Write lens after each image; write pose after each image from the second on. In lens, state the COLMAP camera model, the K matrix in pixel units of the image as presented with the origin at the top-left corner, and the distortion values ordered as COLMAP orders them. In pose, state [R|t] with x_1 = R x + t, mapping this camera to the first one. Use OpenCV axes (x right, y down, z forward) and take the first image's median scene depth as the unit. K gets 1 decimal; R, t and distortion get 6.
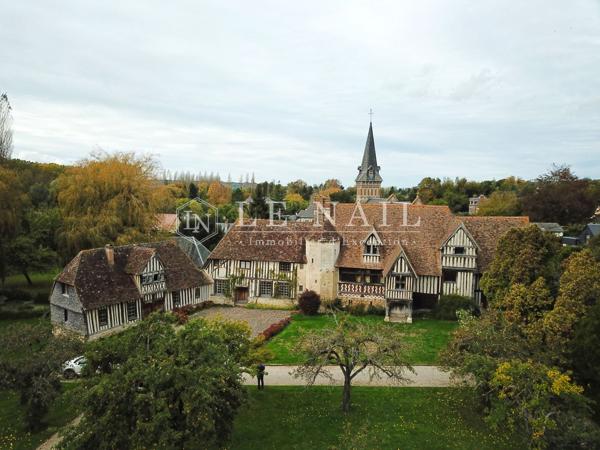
lens RADIAL K [[425.5, 0, 300.0], [0, 425.5, 225.0], [0, 0, 1]] dist [0.030819, -0.001888]
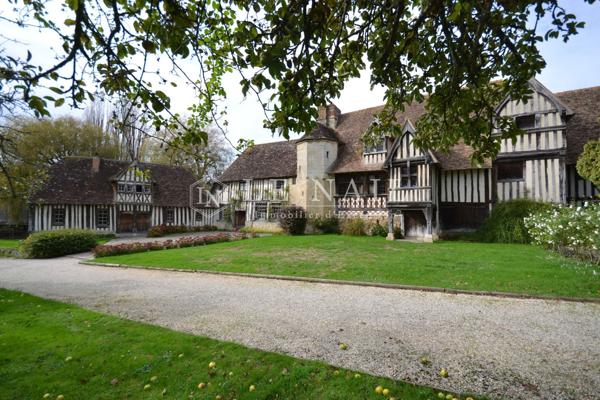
lens RADIAL K [[267.1, 0, 303.2], [0, 267.1, 207.1], [0, 0, 1]] dist [-0.001285, -0.000572]
pose [[0.922216, -0.026565, -0.385762, 0.217969], [-0.014970, 0.994437, -0.104266, 0.200795], [0.386386, 0.101931, 0.916688, 0.532445]]
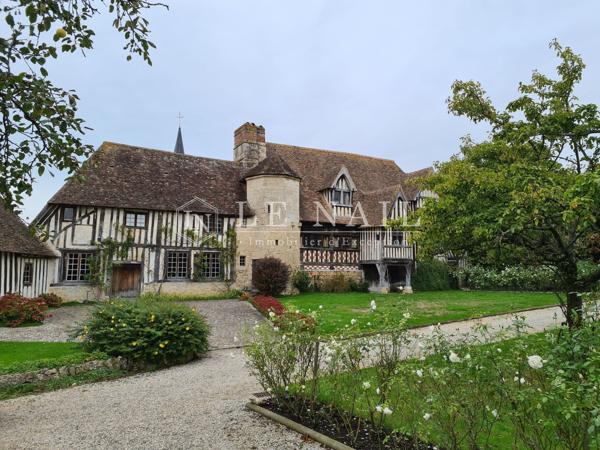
lens RADIAL K [[425.5, 0, 300.0], [0, 425.5, 225.0], [0, 0, 1]] dist [0.030819, -0.001888]
pose [[0.795228, 0.046200, 0.604548, -0.287334], [0.068733, 0.983796, -0.165595, 0.202270], [-0.602402, 0.173238, 0.779166, 0.492257]]
